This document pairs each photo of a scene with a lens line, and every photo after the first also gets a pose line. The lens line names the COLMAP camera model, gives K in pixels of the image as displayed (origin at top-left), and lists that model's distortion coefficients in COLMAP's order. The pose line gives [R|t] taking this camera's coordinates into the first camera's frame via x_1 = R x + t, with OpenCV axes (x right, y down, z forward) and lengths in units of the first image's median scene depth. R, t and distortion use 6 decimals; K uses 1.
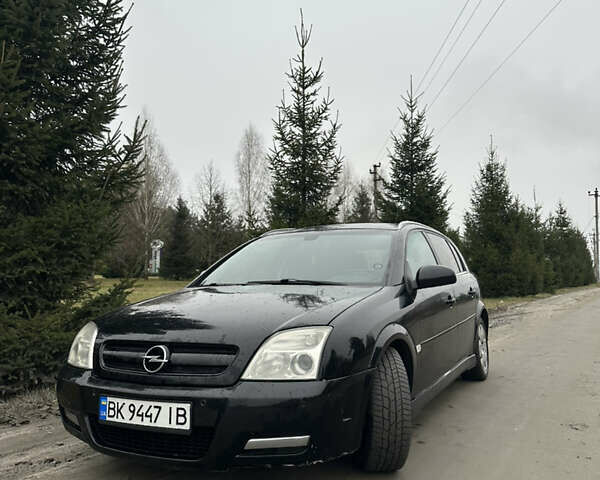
lens RADIAL K [[556.6, 0, 304.1], [0, 556.6, 229.1], [0, 0, 1]] dist [0.024710, 0.000000]
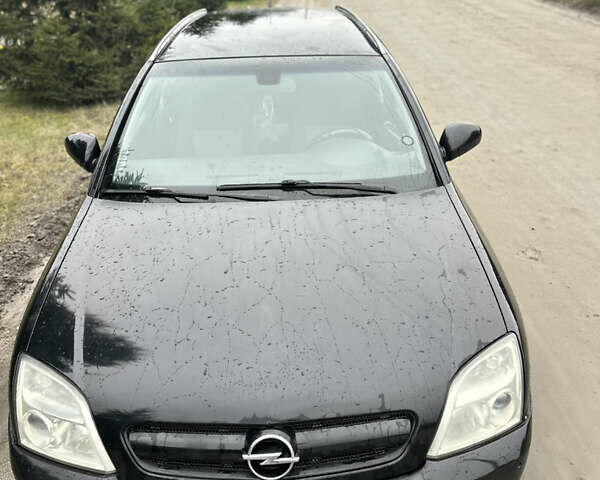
lens RADIAL K [[556.6, 0, 299.3], [0, 556.6, 236.4], [0, 0, 1]] dist [0.024710, 0.000000]
pose [[0.875181, -0.226978, 0.427247, -0.186003], [-0.033877, 0.852194, 0.522128, -0.115122], [-0.482609, -0.471430, 0.738134, 0.280642]]
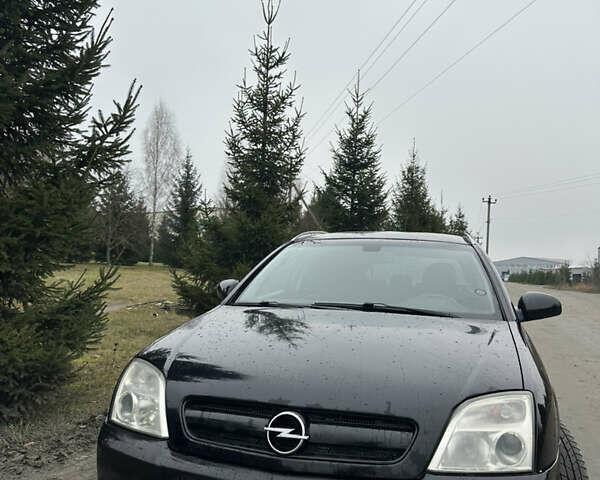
lens RADIAL K [[556.6, 0, 305.1], [0, 556.6, 233.9], [0, 0, 1]] dist [0.024710, 0.000000]
pose [[0.980397, 0.061326, 0.187243, -0.164589], [-0.066742, 0.997511, 0.022752, -0.013343], [-0.185382, -0.034803, 0.982050, 0.137089]]
